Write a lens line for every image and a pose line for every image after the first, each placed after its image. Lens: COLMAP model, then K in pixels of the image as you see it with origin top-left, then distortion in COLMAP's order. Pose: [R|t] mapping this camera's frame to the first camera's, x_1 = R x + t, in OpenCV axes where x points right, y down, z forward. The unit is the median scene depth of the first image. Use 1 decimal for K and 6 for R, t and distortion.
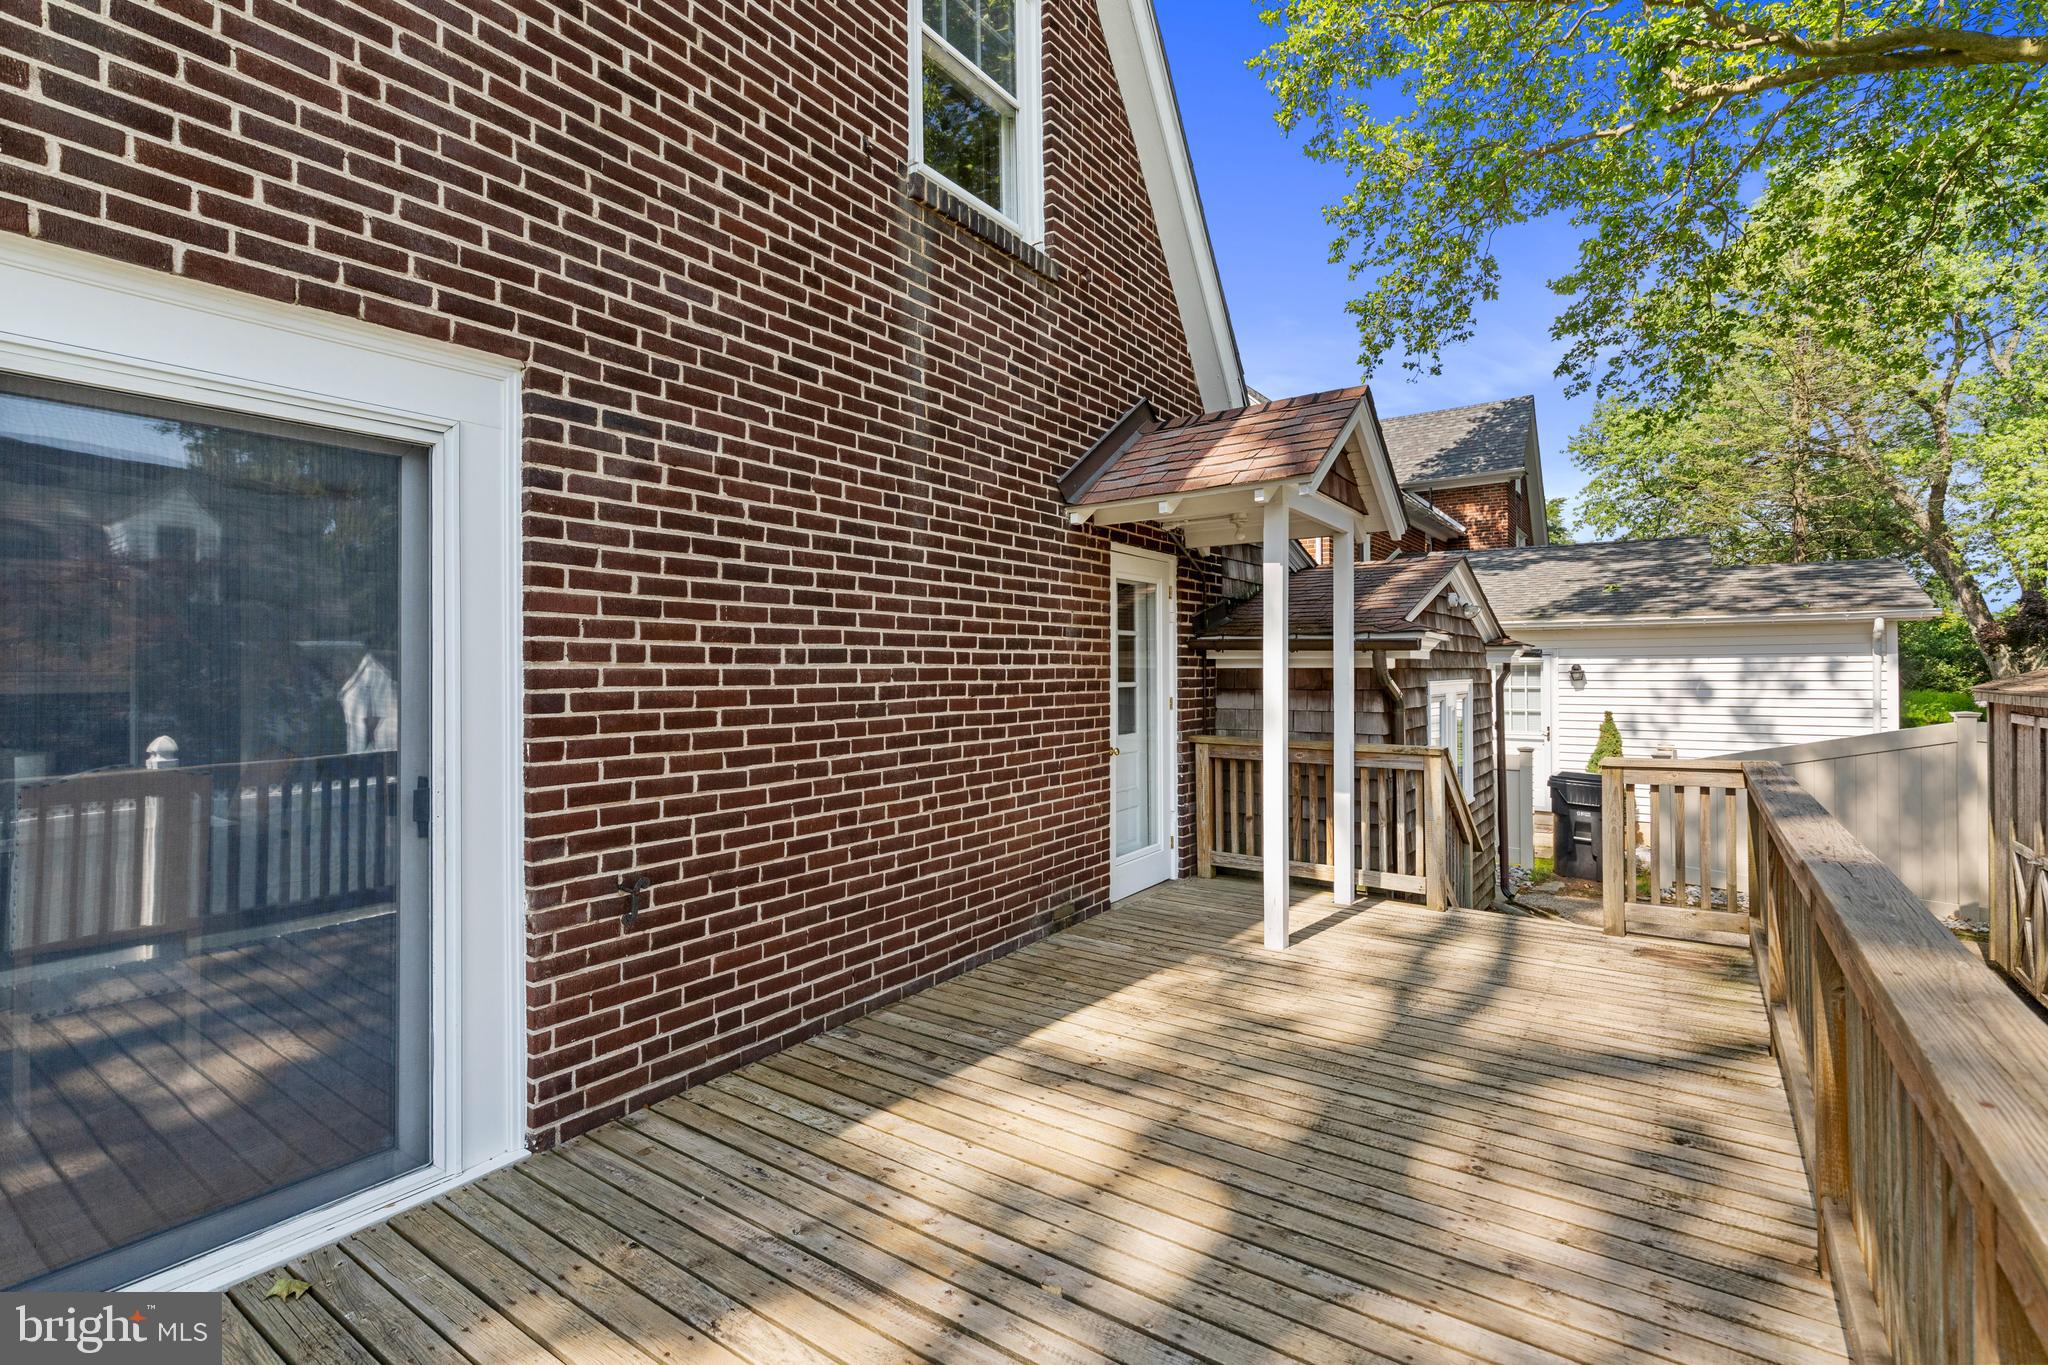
lens RADIAL K [[922.6, 0, 1023.2], [0, 922.6, 670.7], [0, 0, 1]] dist [-0.015253, 0.000234]
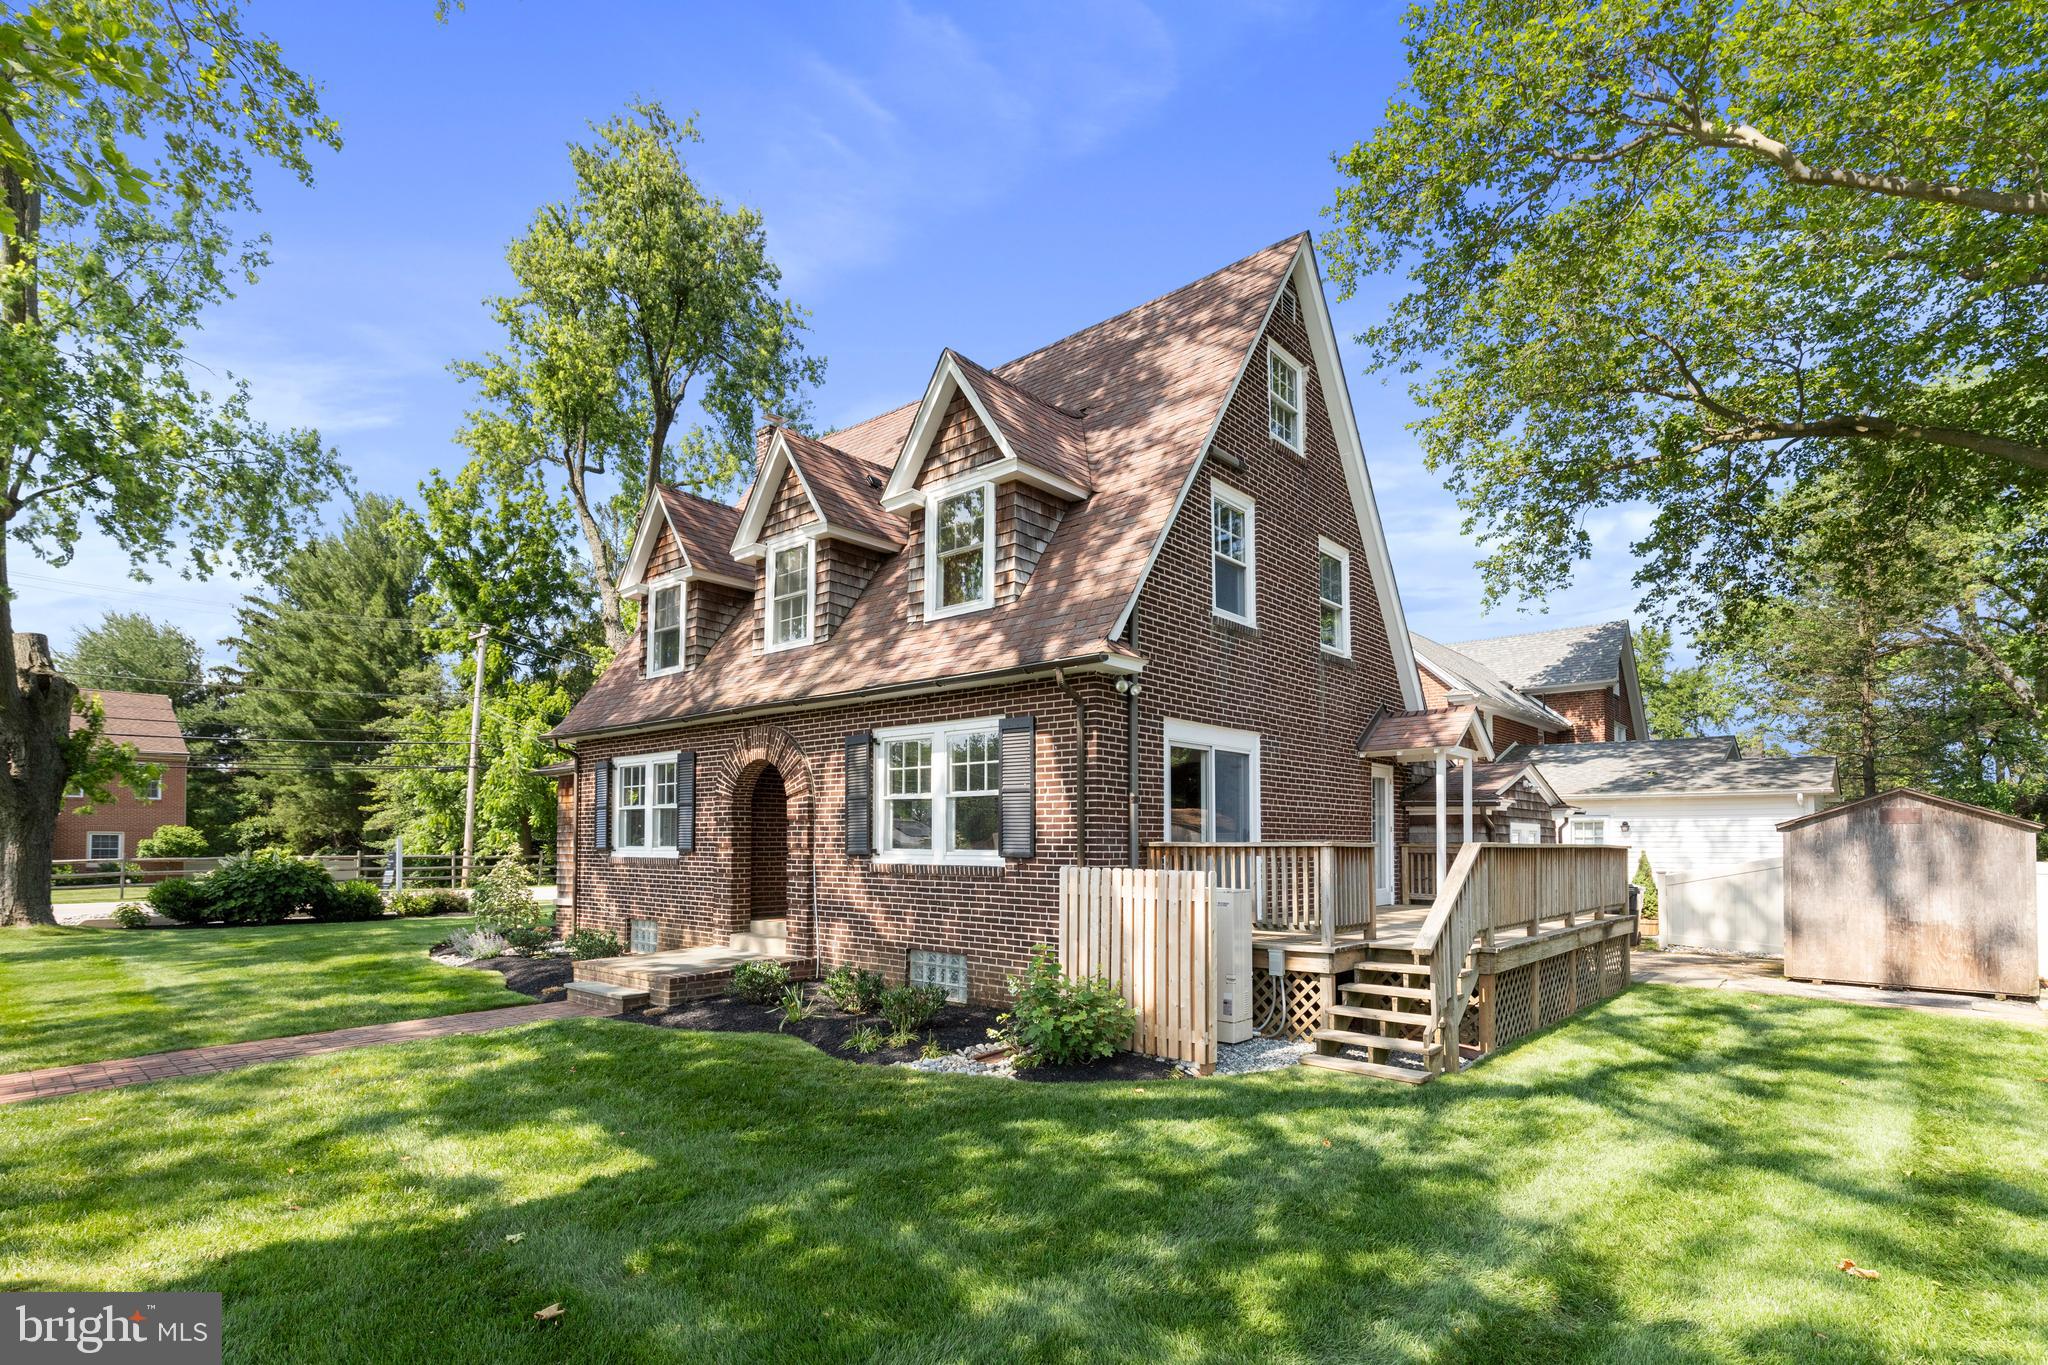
lens RADIAL K [[975.3, 0, 1012.6], [0, 975.3, 811.4], [0, 0, 1]] dist [0.003858, -0.001233]
pose [[0.993644, 0.002803, -0.112536, -0.567834], [-0.006605, 0.999419, -0.033430, 0.087425], [0.112377, 0.033961, 0.993085, -1.730041]]
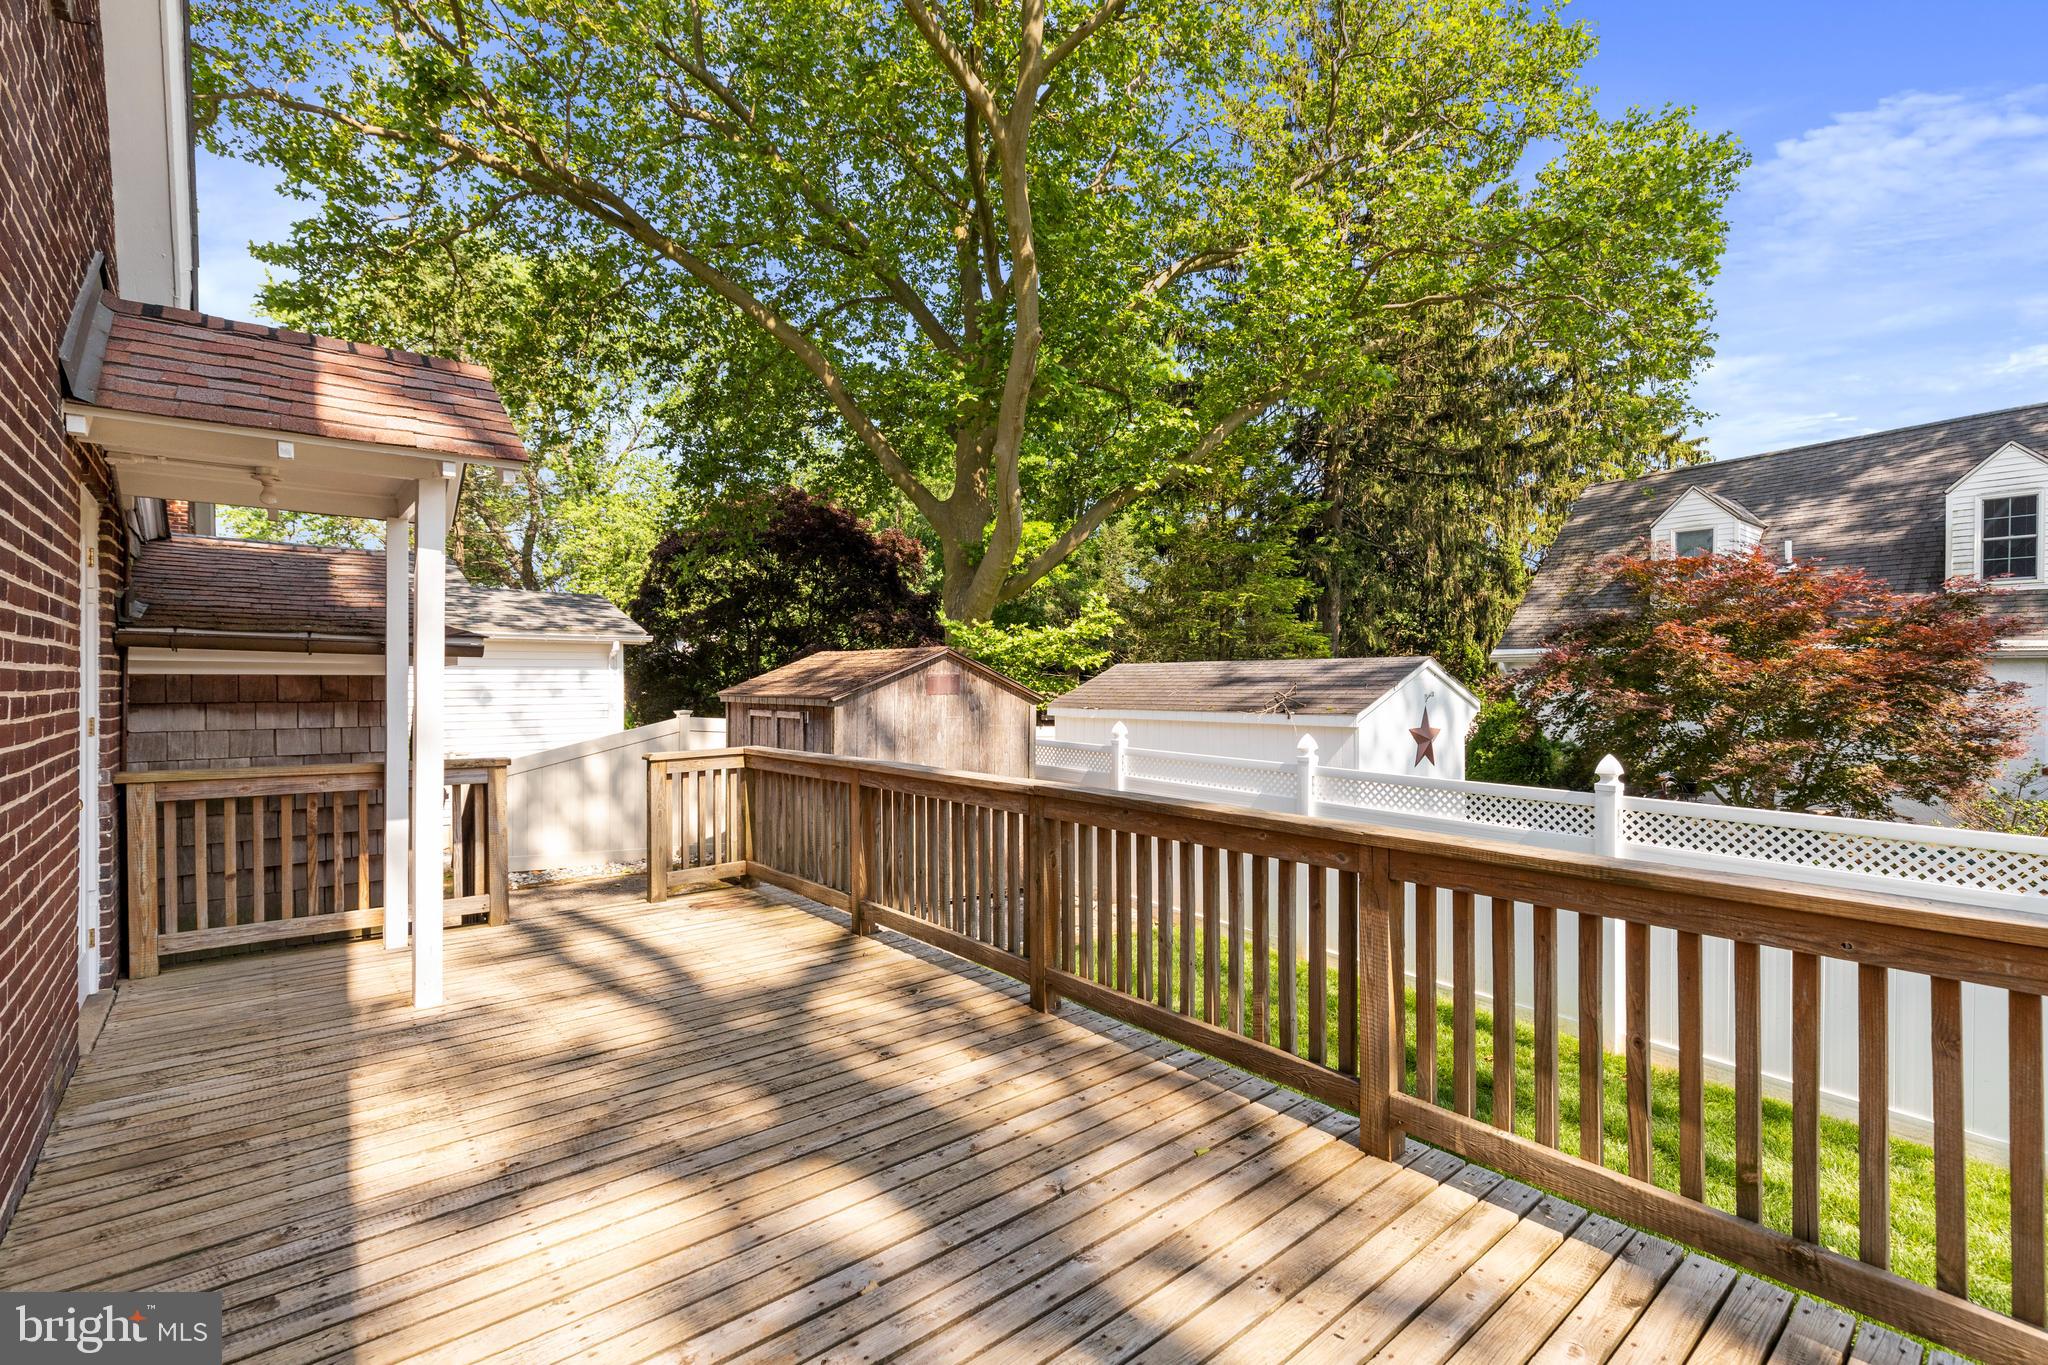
lens RADIAL K [[922.6, 0, 1017.2], [0, 922.6, 684.7], [0, 0, 1]] dist [-0.015253, 0.000234]
pose [[0.250719, -0.002150, 0.968057, -0.299195], [0.000736, 0.999998, 0.002030, 0.004745], [-0.968060, 0.000203, 0.250720, 0.198220]]
